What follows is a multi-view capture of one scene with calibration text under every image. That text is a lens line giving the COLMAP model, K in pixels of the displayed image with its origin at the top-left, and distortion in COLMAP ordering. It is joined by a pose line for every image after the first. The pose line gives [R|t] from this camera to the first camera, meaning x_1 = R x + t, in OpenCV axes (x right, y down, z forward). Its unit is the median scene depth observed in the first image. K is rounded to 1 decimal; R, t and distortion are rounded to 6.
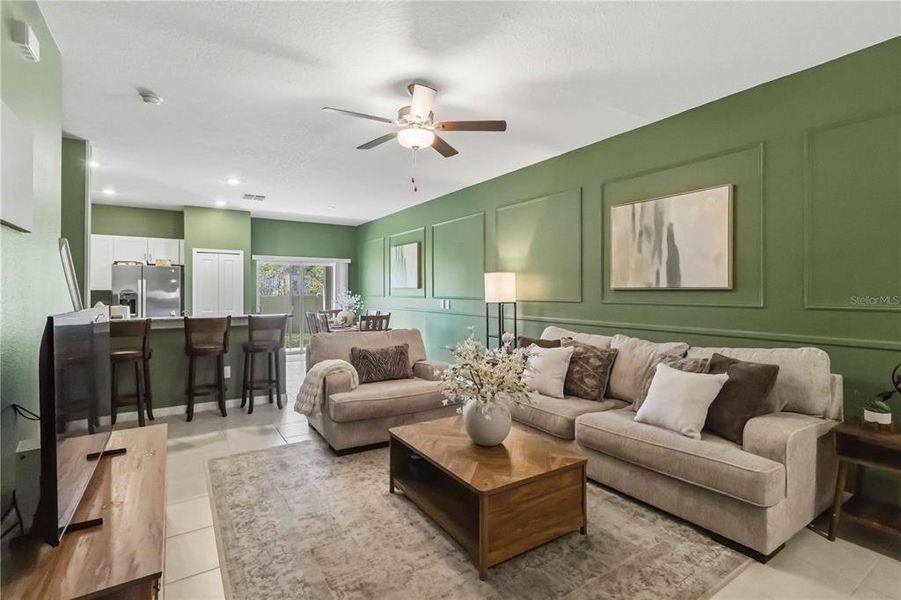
lens RADIAL K [[428.3, 0, 454.7], [0, 428.3, 292.6], [0, 0, 1]] dist [-0.000383, -0.001053]
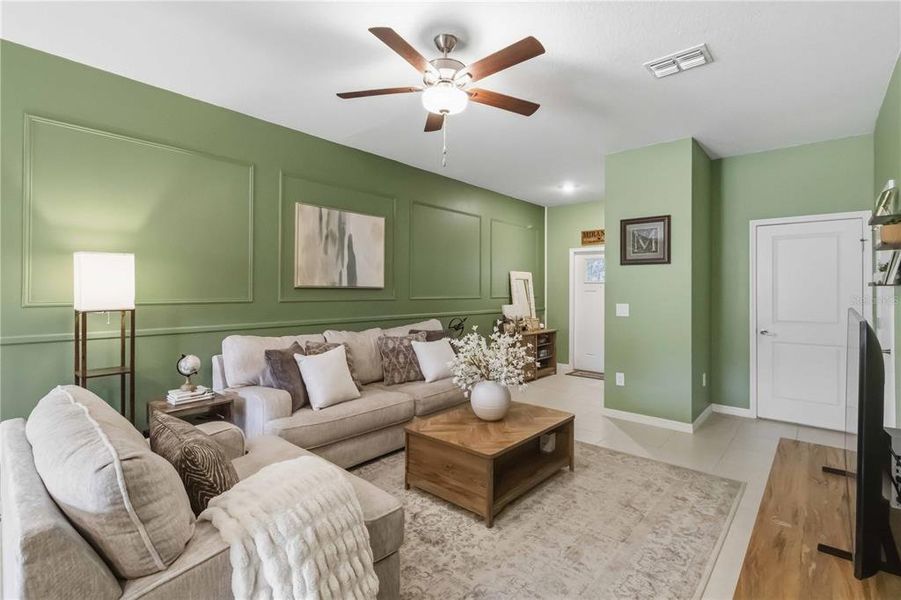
lens RADIAL K [[428.3, 0, 457.8], [0, 428.3, 290.7], [0, 0, 1]] dist [-0.000383, -0.001053]
pose [[-0.279671, -0.002758, 0.960092, -0.735499], [-0.001507, 0.999996, 0.002433, -0.003005], [-0.960095, -0.000766, -0.279674, 1.014139]]
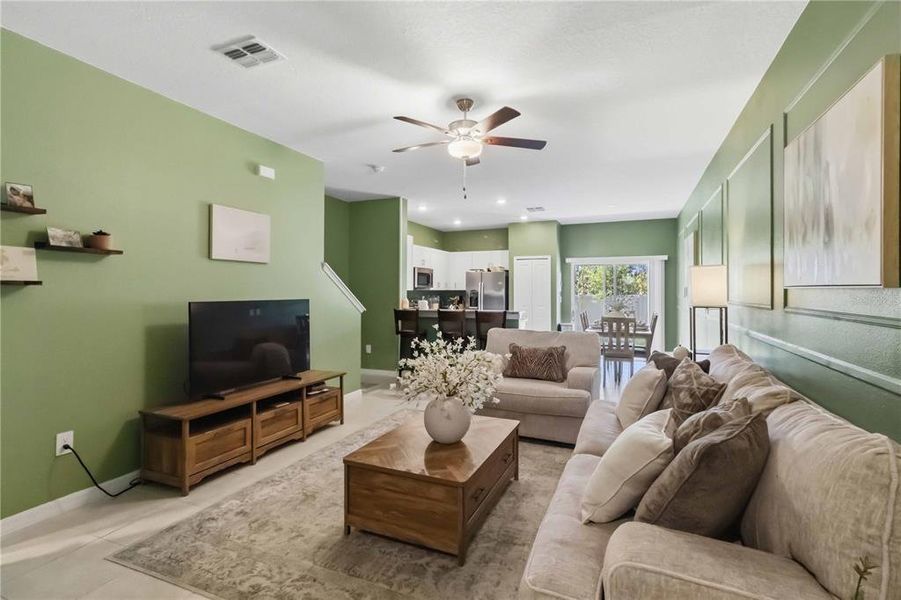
lens RADIAL K [[428.3, 0, 453.8], [0, 428.3, 294.6], [0, 0, 1]] dist [-0.000383, -0.001053]
pose [[0.554164, 0.007429, -0.832375, 0.666285], [-0.001932, 0.999969, 0.007639, -0.002939], [0.832405, -0.002625, 0.554161, 0.321687]]
